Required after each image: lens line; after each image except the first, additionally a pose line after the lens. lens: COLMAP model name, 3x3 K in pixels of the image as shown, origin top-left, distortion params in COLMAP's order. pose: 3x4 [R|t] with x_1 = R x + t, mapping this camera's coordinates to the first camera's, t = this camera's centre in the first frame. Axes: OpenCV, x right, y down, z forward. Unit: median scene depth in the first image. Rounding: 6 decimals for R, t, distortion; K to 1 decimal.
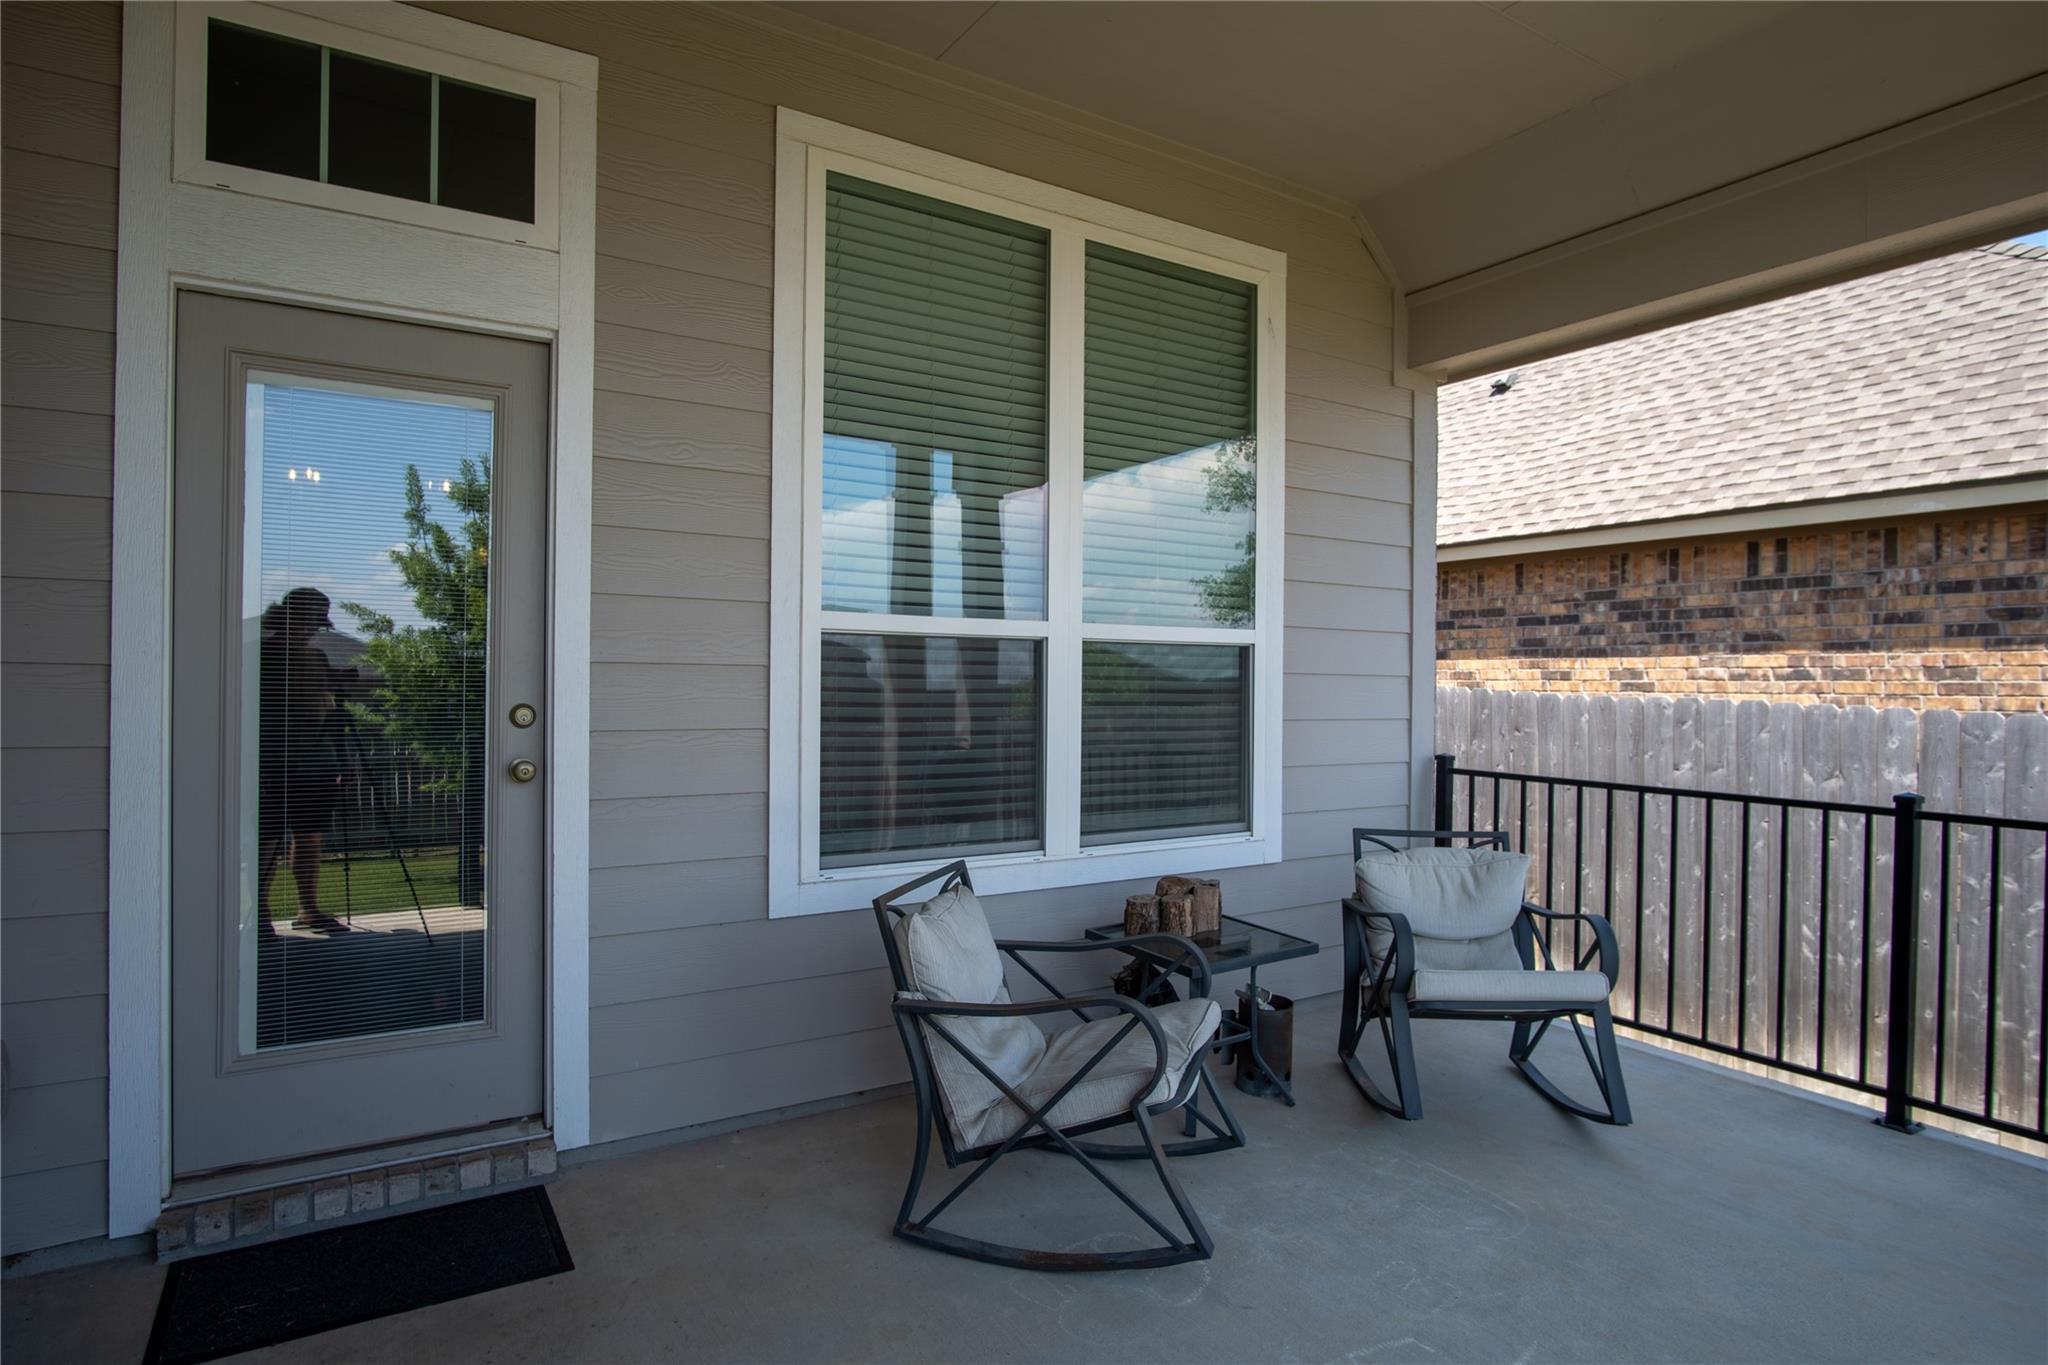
lens RADIAL K [[1096.6, 0, 1014.8], [0, 1096.6, 683.1], [0, 0, 1]] dist [-0.026247, 0.001210]
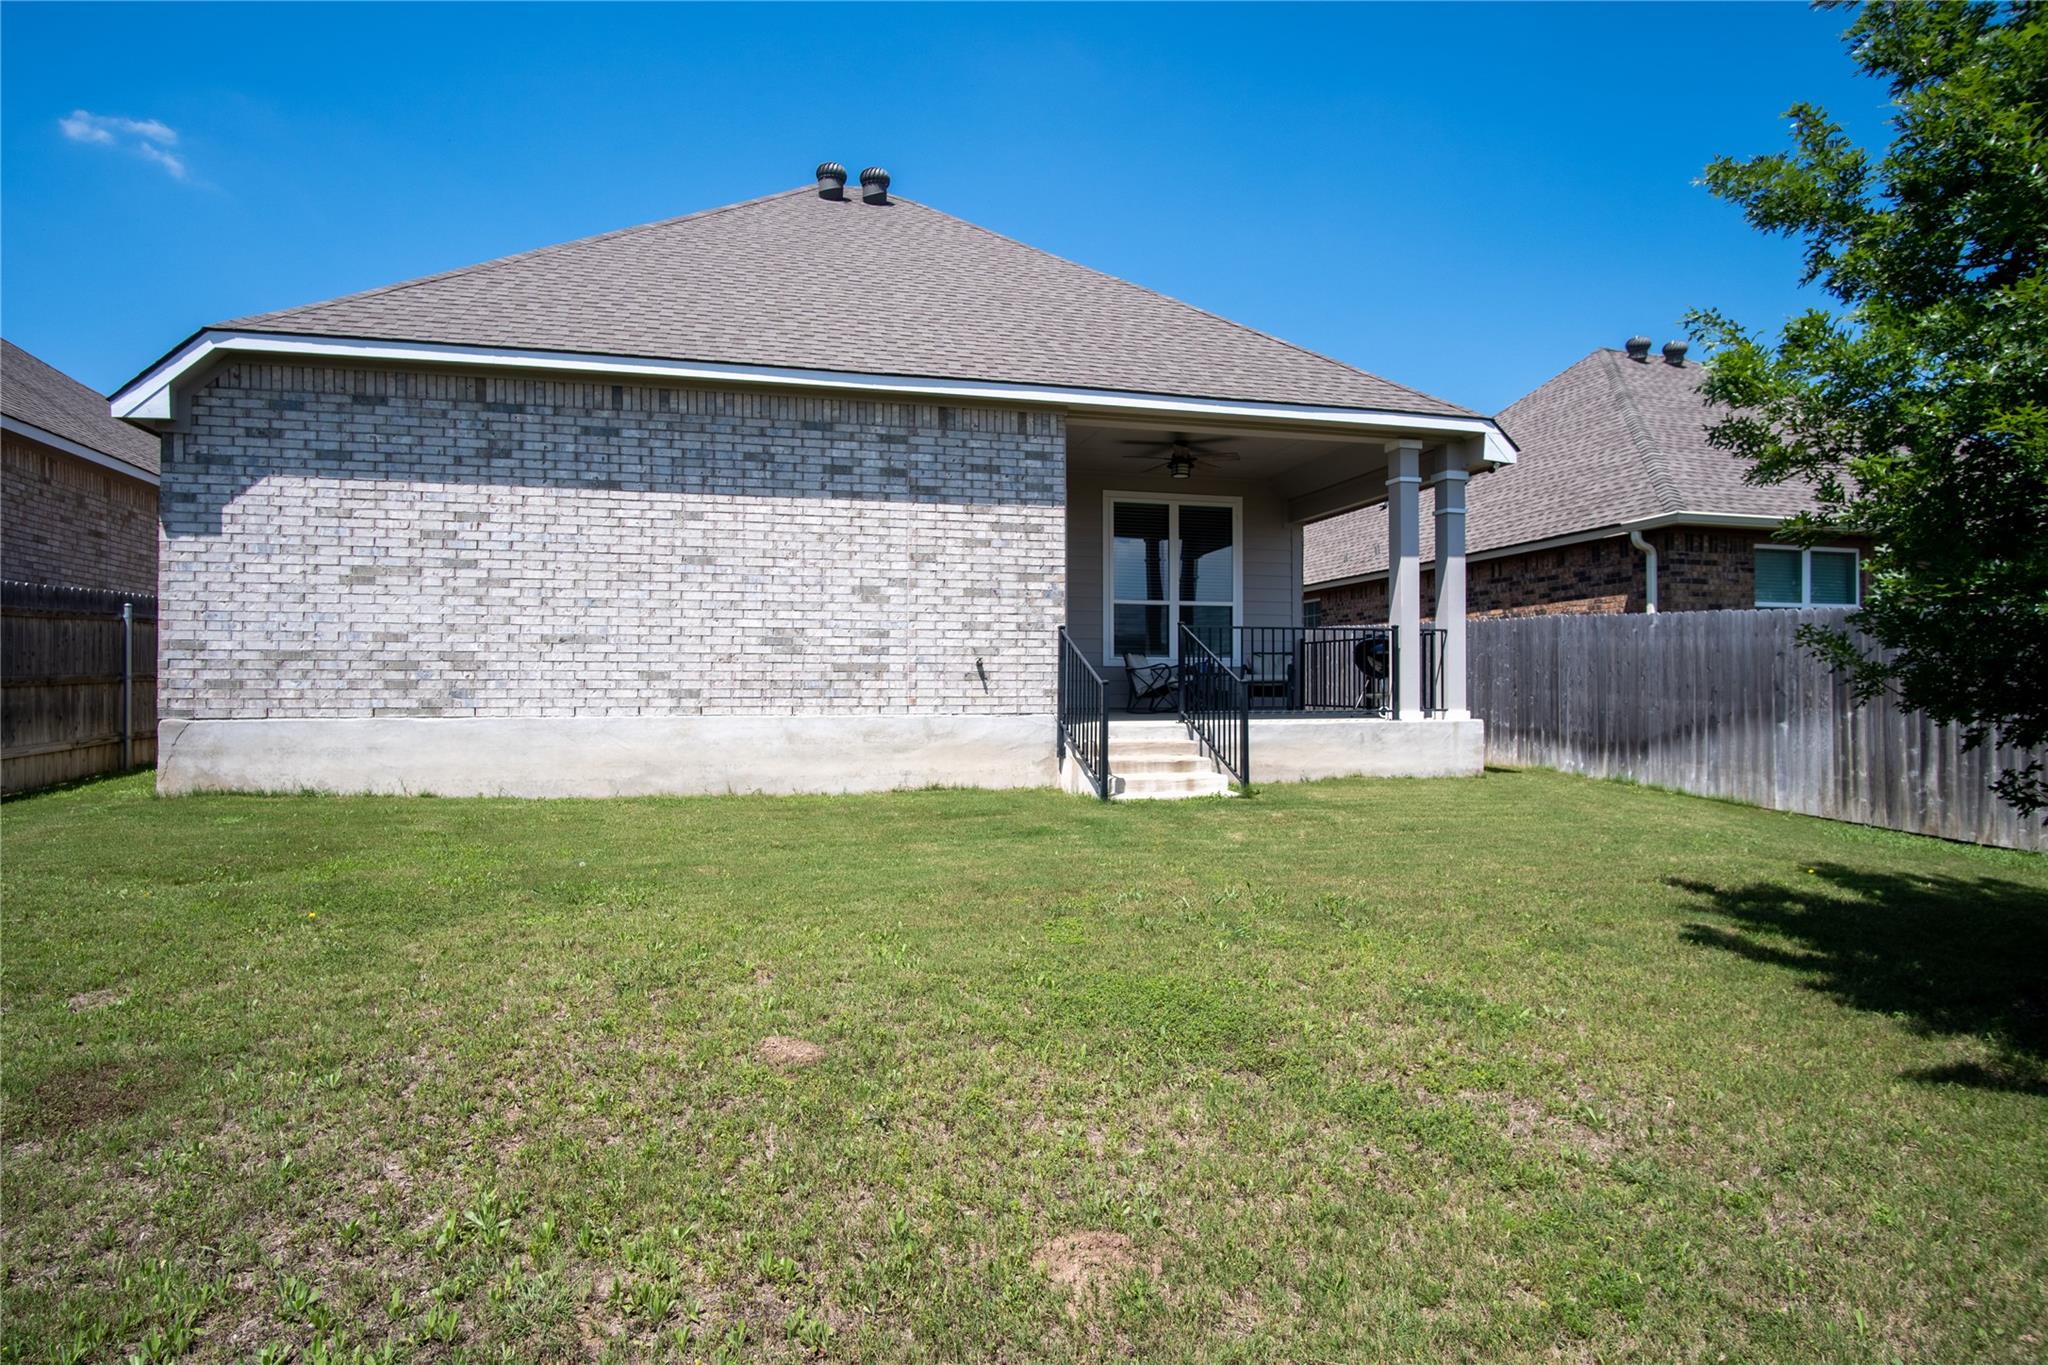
lens RADIAL K [[1096.6, 0, 1014.8], [0, 1096.6, 683.1], [0, 0, 1]] dist [-0.026247, 0.001210]
pose [[0.956240, -0.013266, -0.292281, 0.654247], [0.009308, 0.999845, -0.014929, 0.298859], [0.292434, 0.011555, 0.956216, -3.001841]]
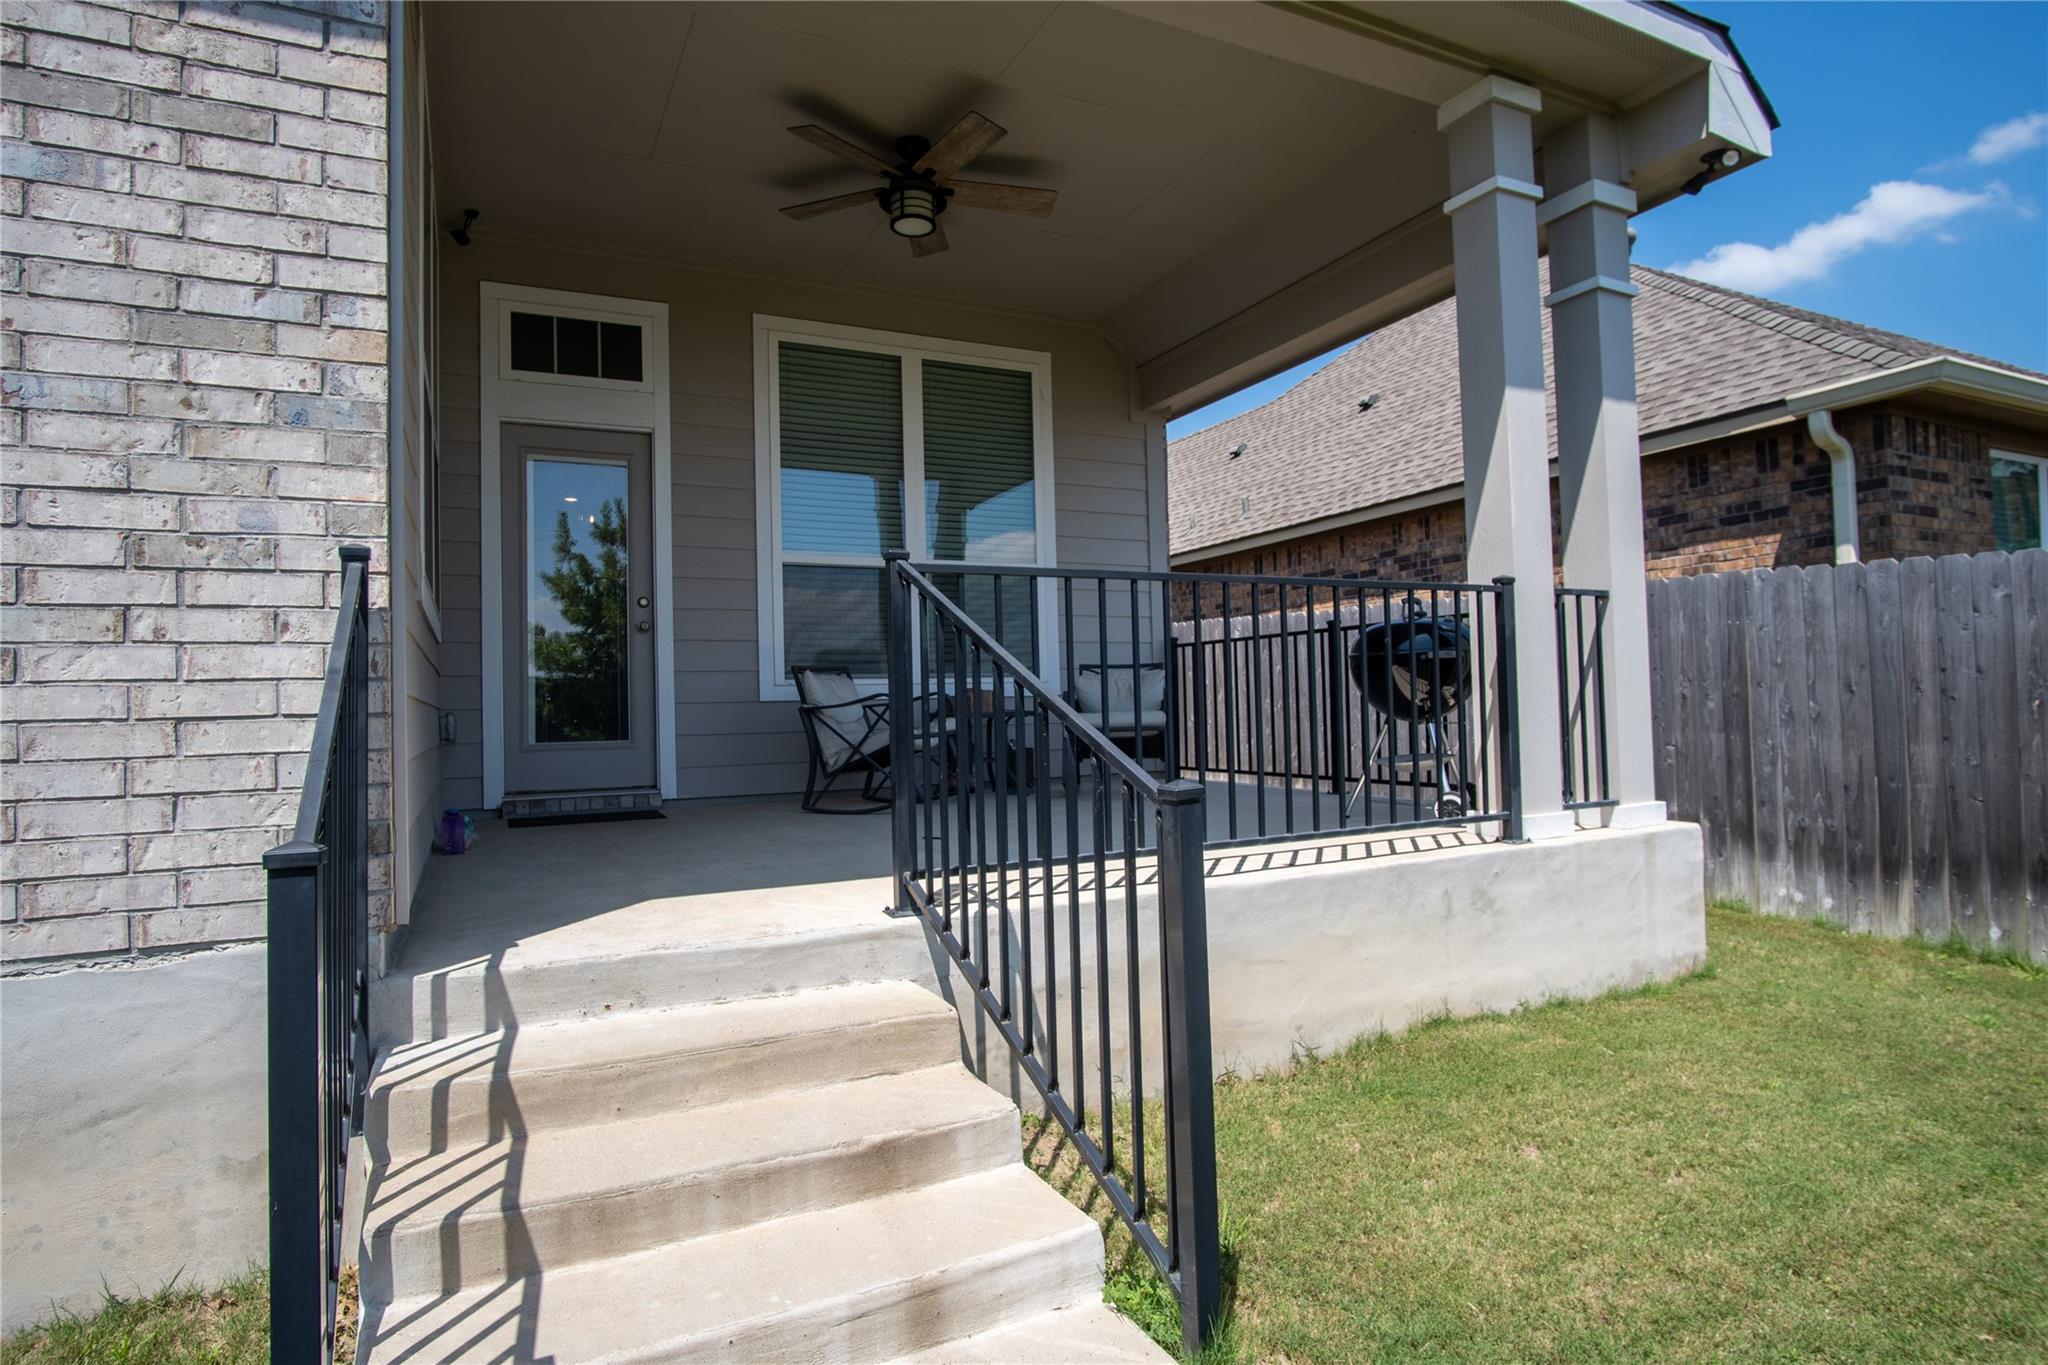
lens RADIAL K [[1096.6, 0, 1014.8], [0, 1096.6, 683.1], [0, 0, 1]] dist [-0.026247, 0.001210]
pose [[0.994575, -0.038599, -0.096596, 0.387986], [0.035726, 0.998871, -0.031298, 0.223377], [0.097695, 0.027678, 0.994832, -0.864471]]
